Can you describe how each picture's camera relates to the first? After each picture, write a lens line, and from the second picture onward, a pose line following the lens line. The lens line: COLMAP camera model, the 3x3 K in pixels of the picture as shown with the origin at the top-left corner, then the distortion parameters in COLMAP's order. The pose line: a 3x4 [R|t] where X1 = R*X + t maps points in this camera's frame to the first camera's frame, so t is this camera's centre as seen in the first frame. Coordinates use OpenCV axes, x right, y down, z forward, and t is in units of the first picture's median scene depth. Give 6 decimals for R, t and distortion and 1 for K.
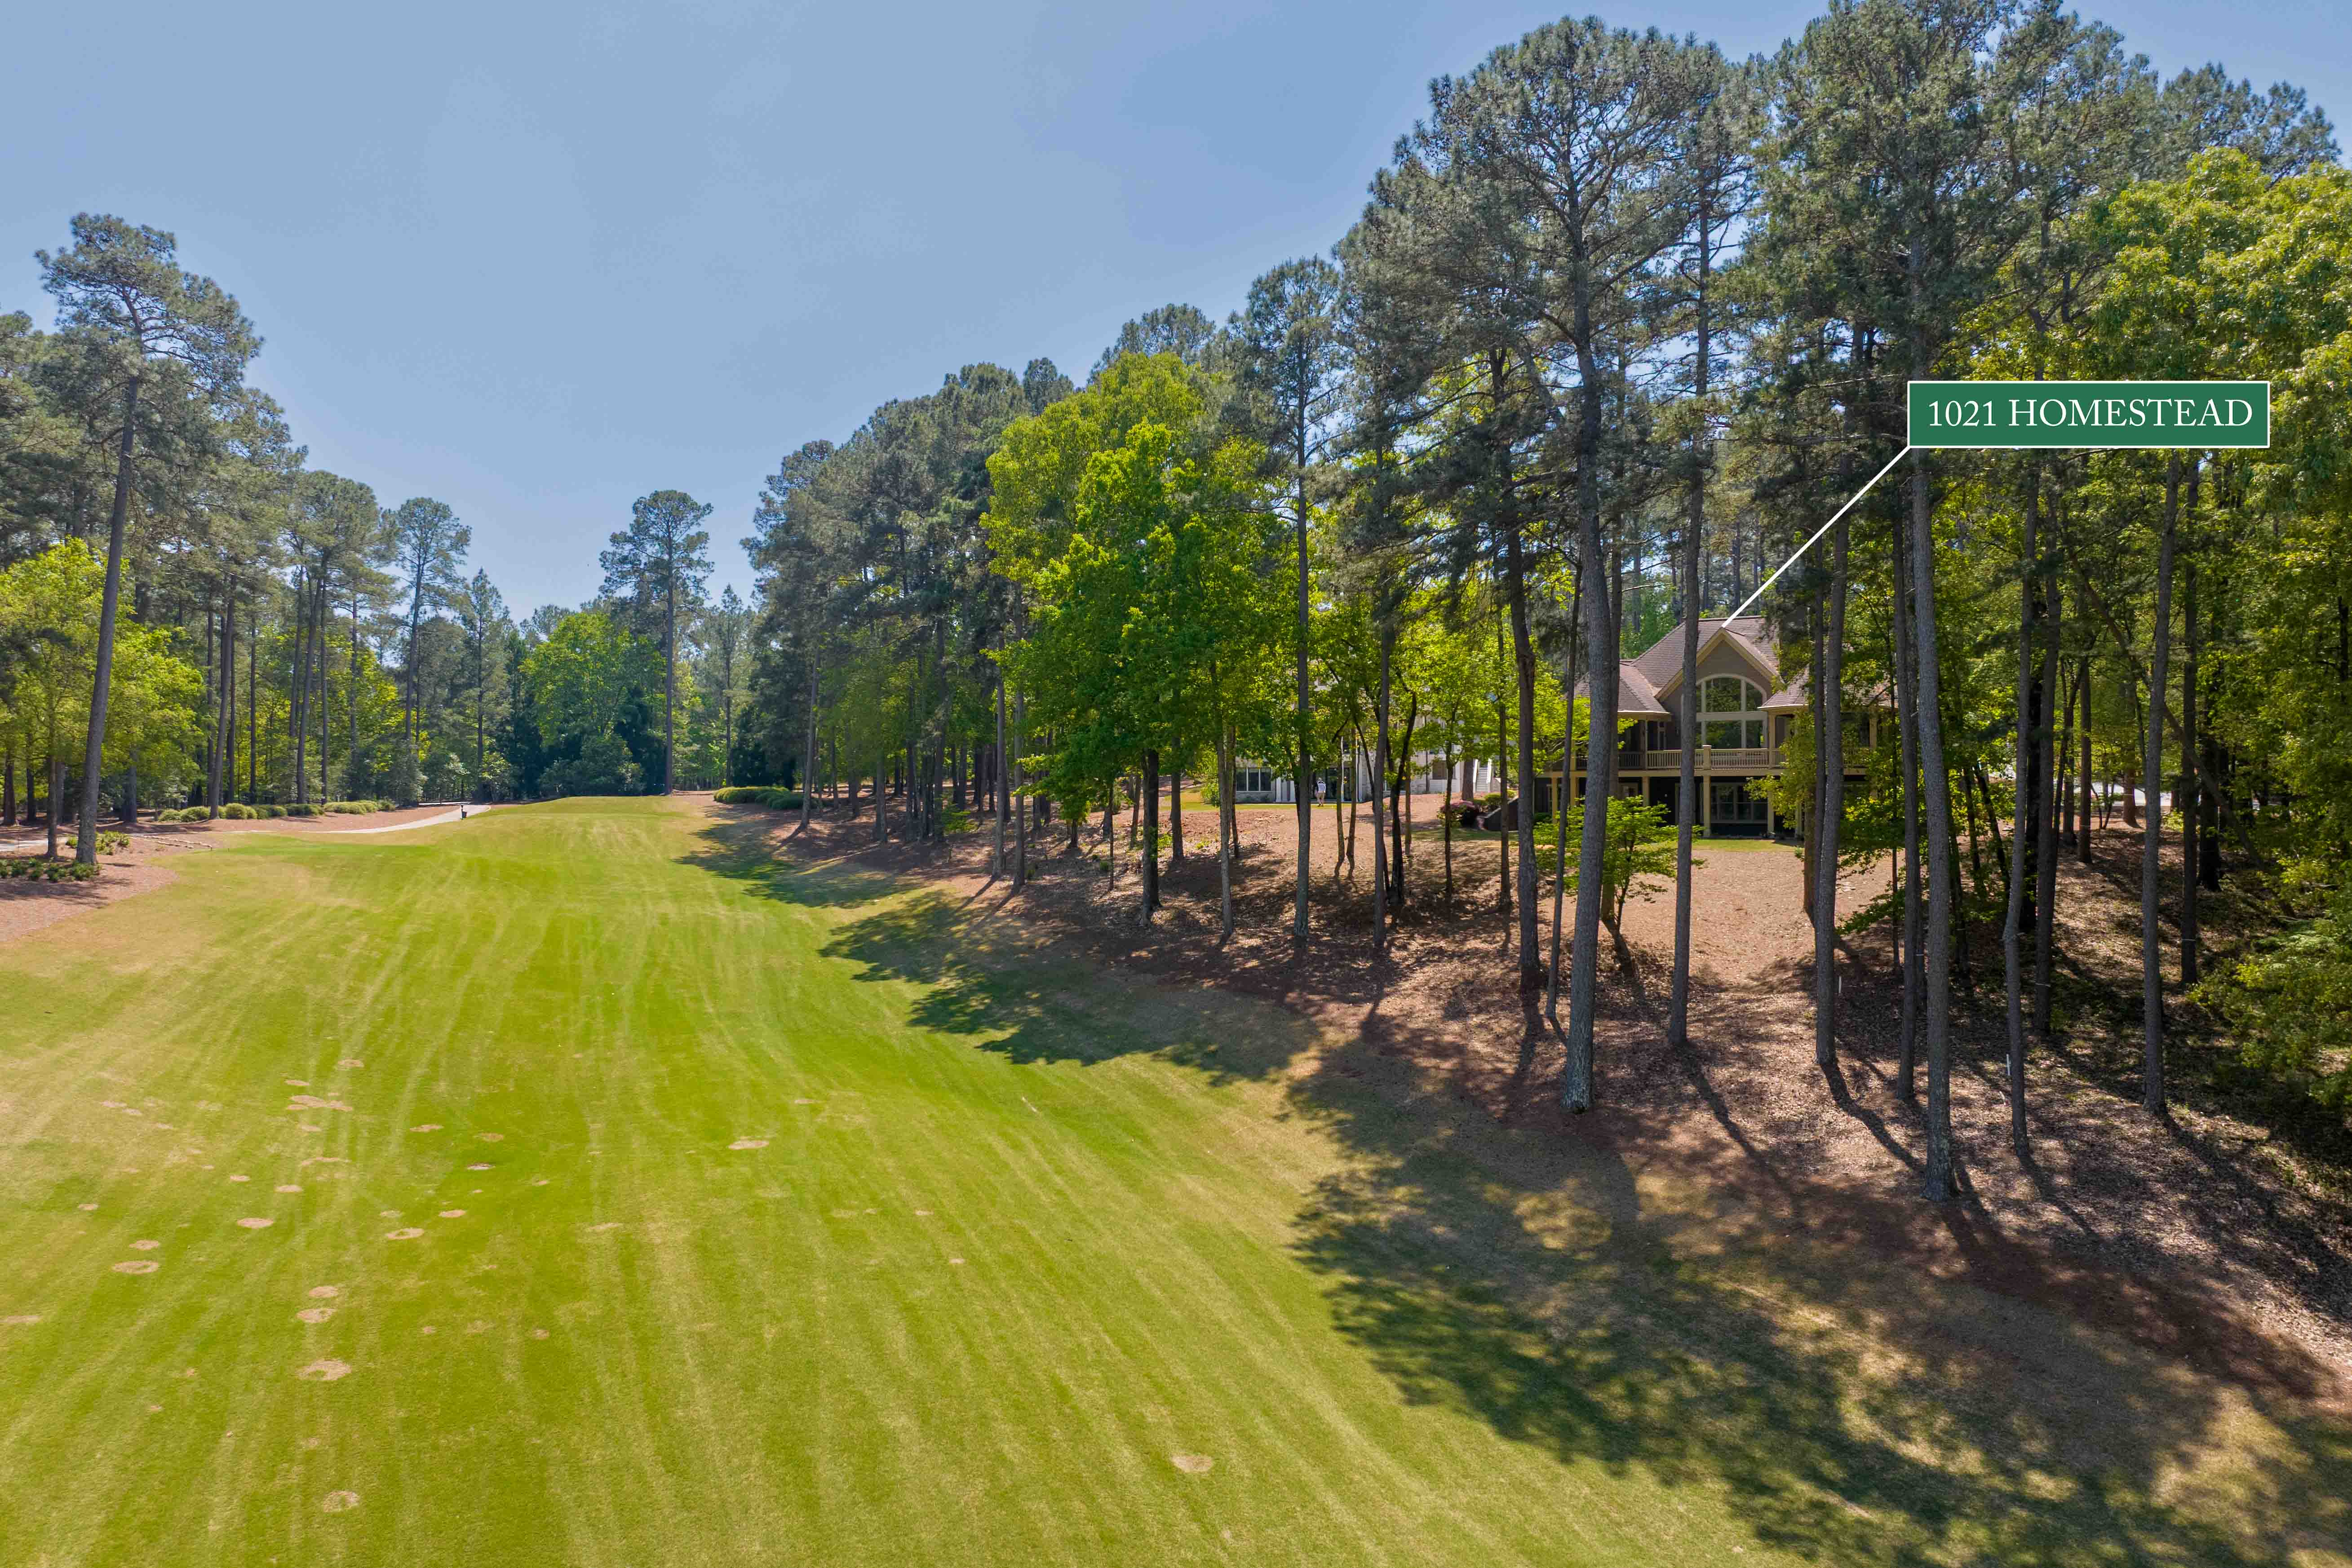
lens RADIAL K [[1685.3, 0, 1176.0], [0, 1685.3, 784.0], [0, 0, 1]] dist [-0.068012, 0.049092]
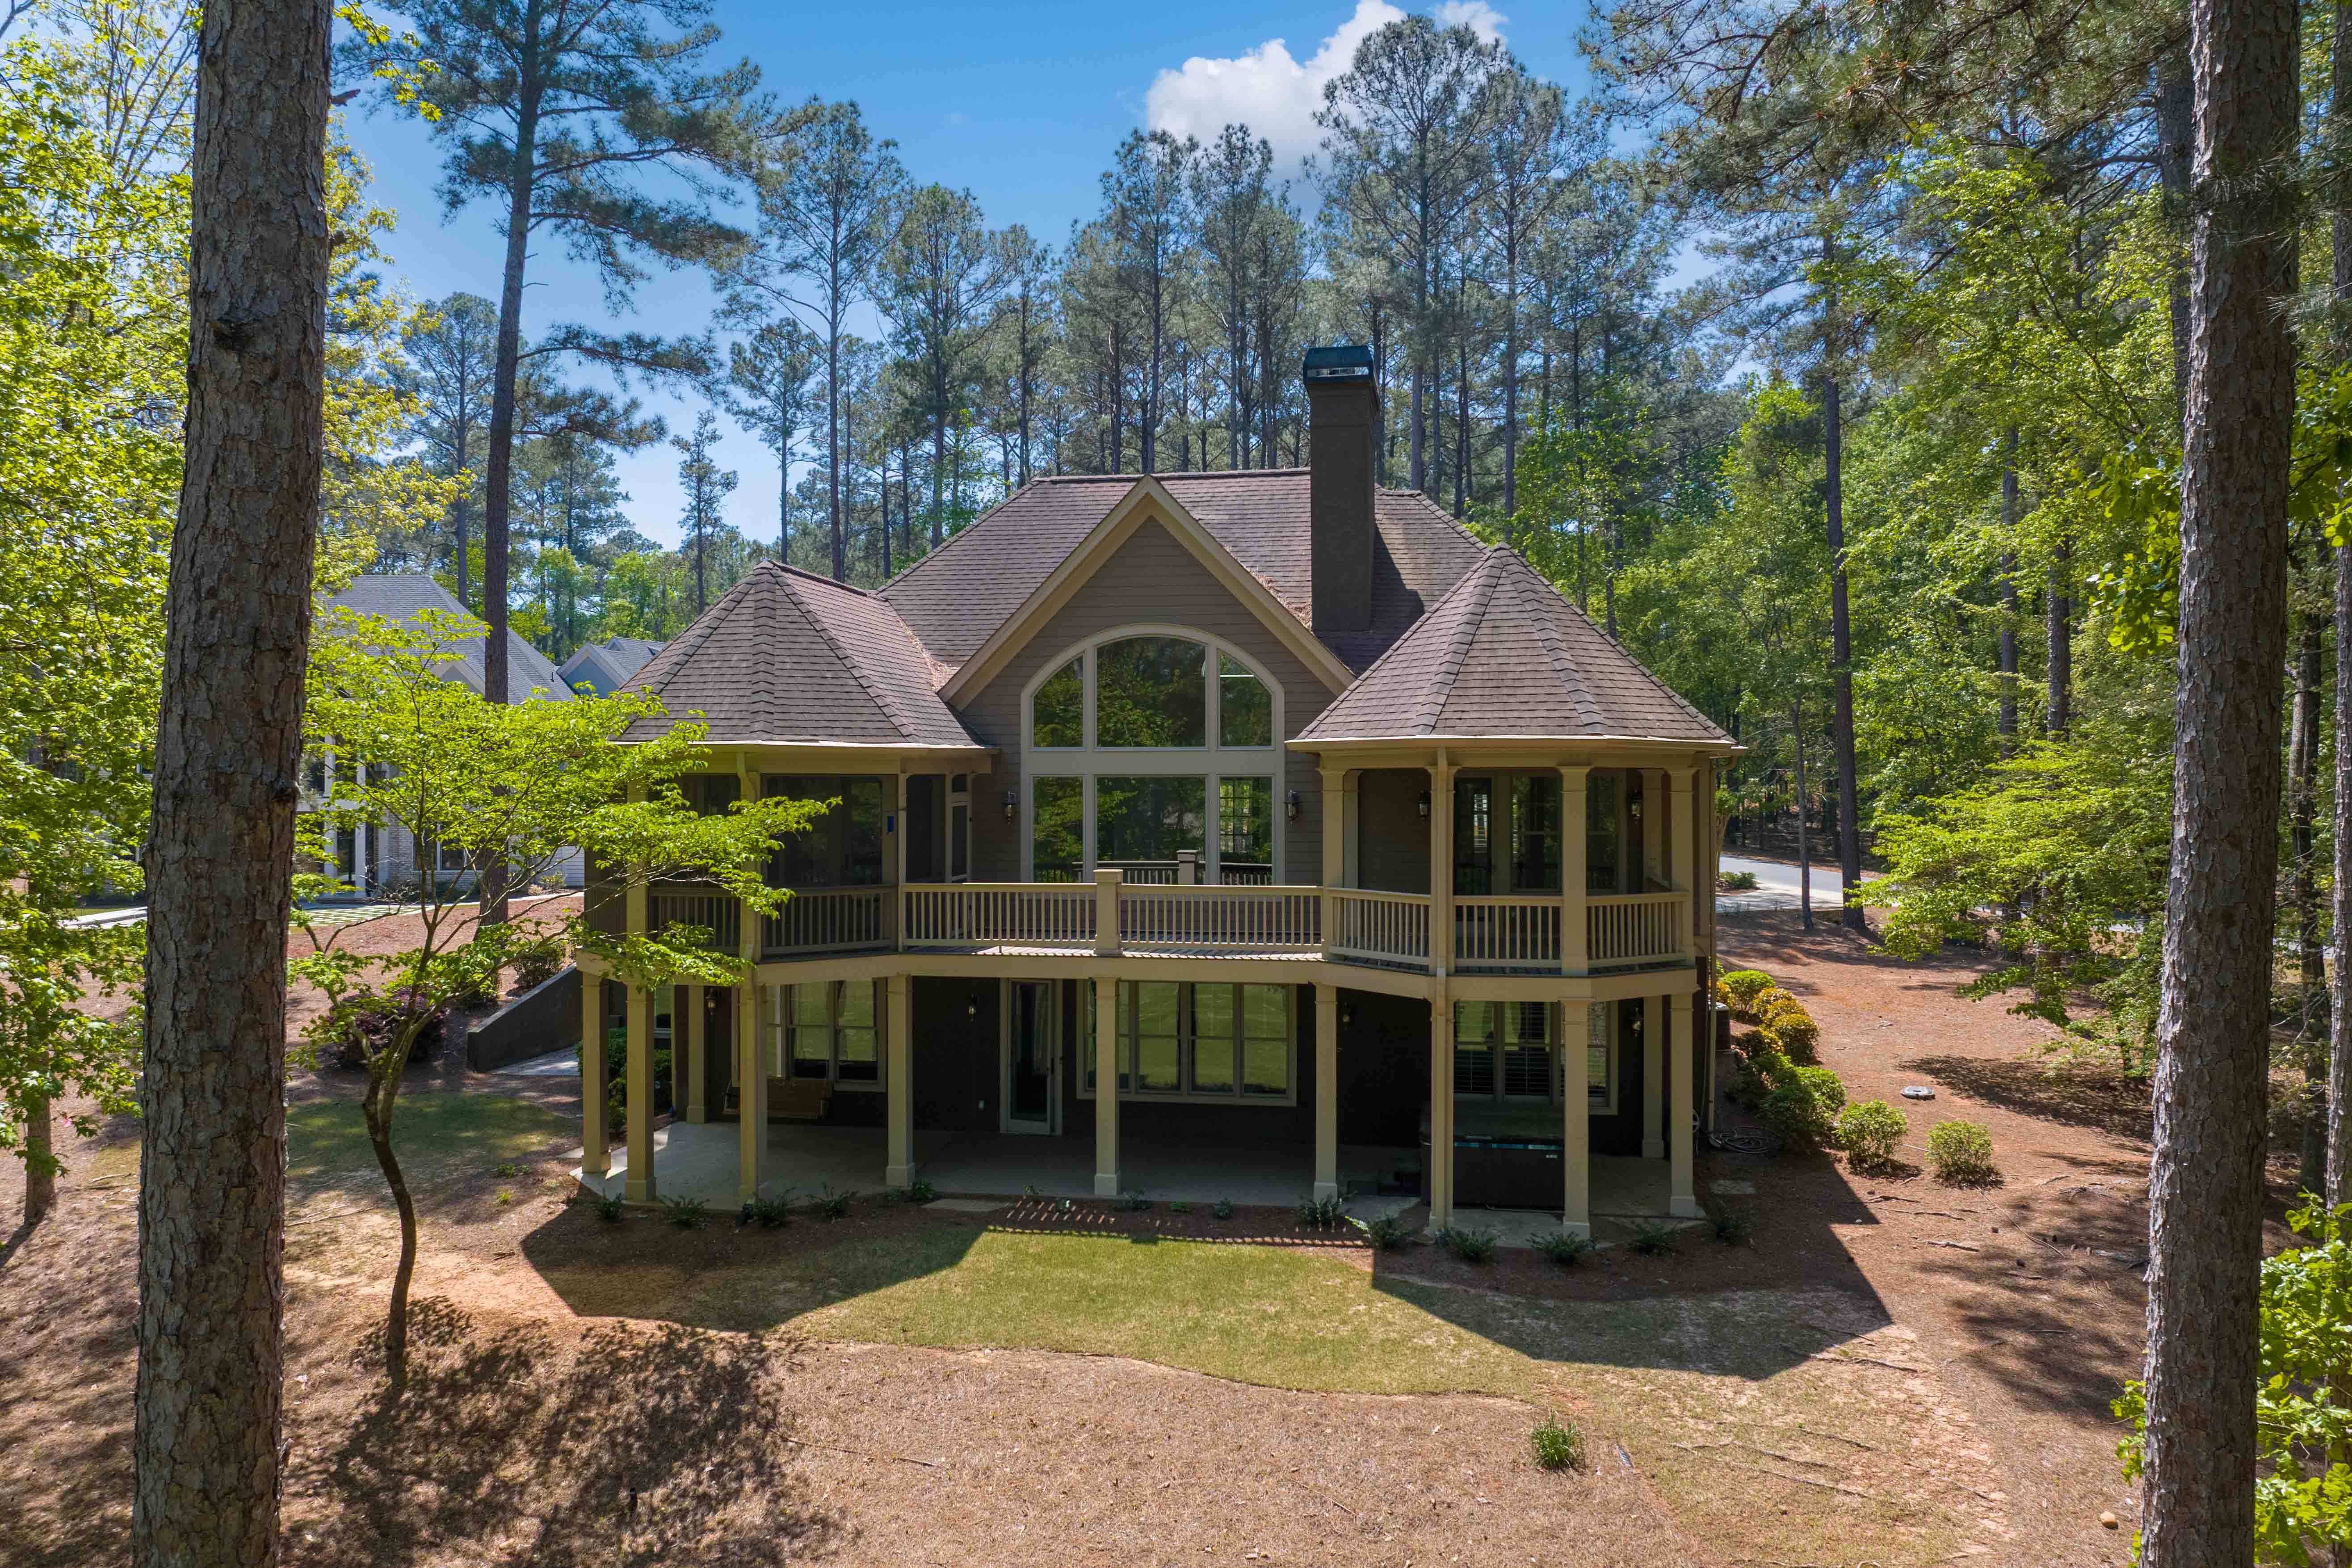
lens RADIAL K [[1693.5, 0, 1174.2], [0, 1693.5, 777.6], [0, 0, 1]] dist [-0.024713, -0.023229]
pose [[0.917488, 0.017417, 0.397383, 0.210510], [-0.008341, 0.999664, -0.024559, -0.030597], [-0.397677, 0.019218, 0.917324, 0.728215]]
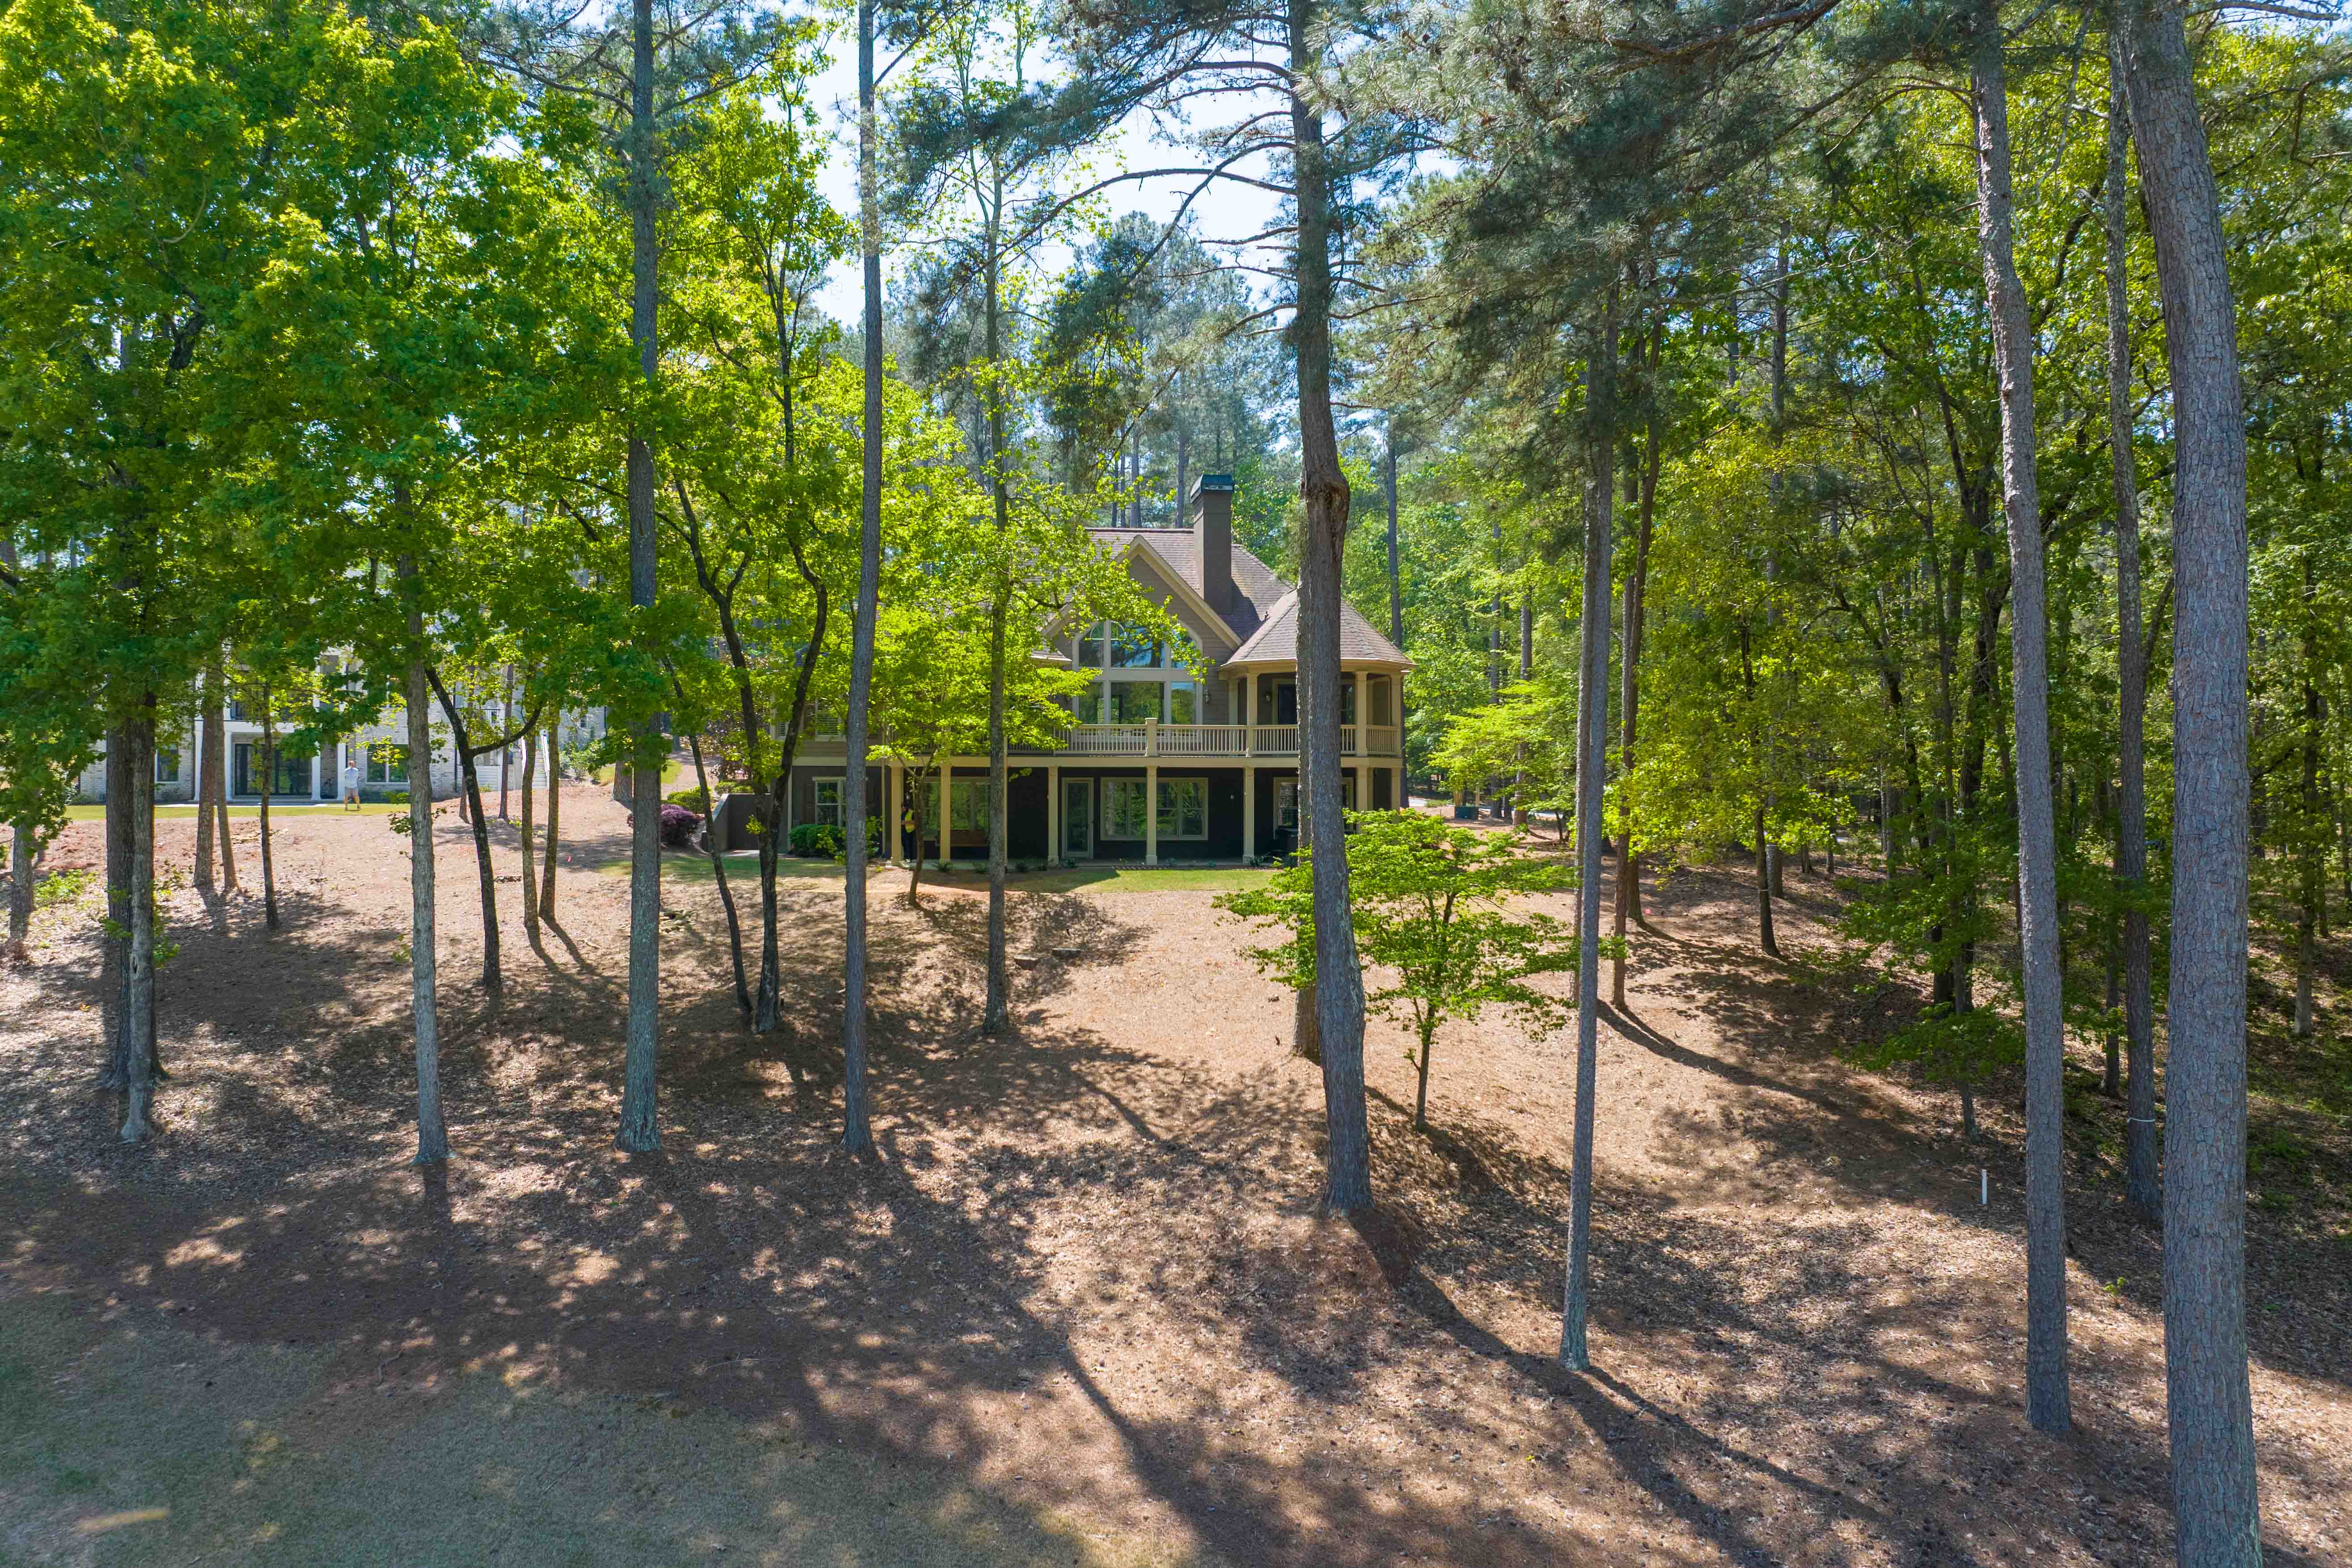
lens RADIAL K [[1685.4, 0, 1176.0], [0, 1685.4, 784.0], [0, 0, 1]] dist [-0.068012, 0.049092]
pose [[0.750599, 0.019280, 0.660476, -0.075112], [-0.005725, 0.999726, -0.022677, 0.015241], [-0.660733, 0.013240, 0.750505, 0.535481]]
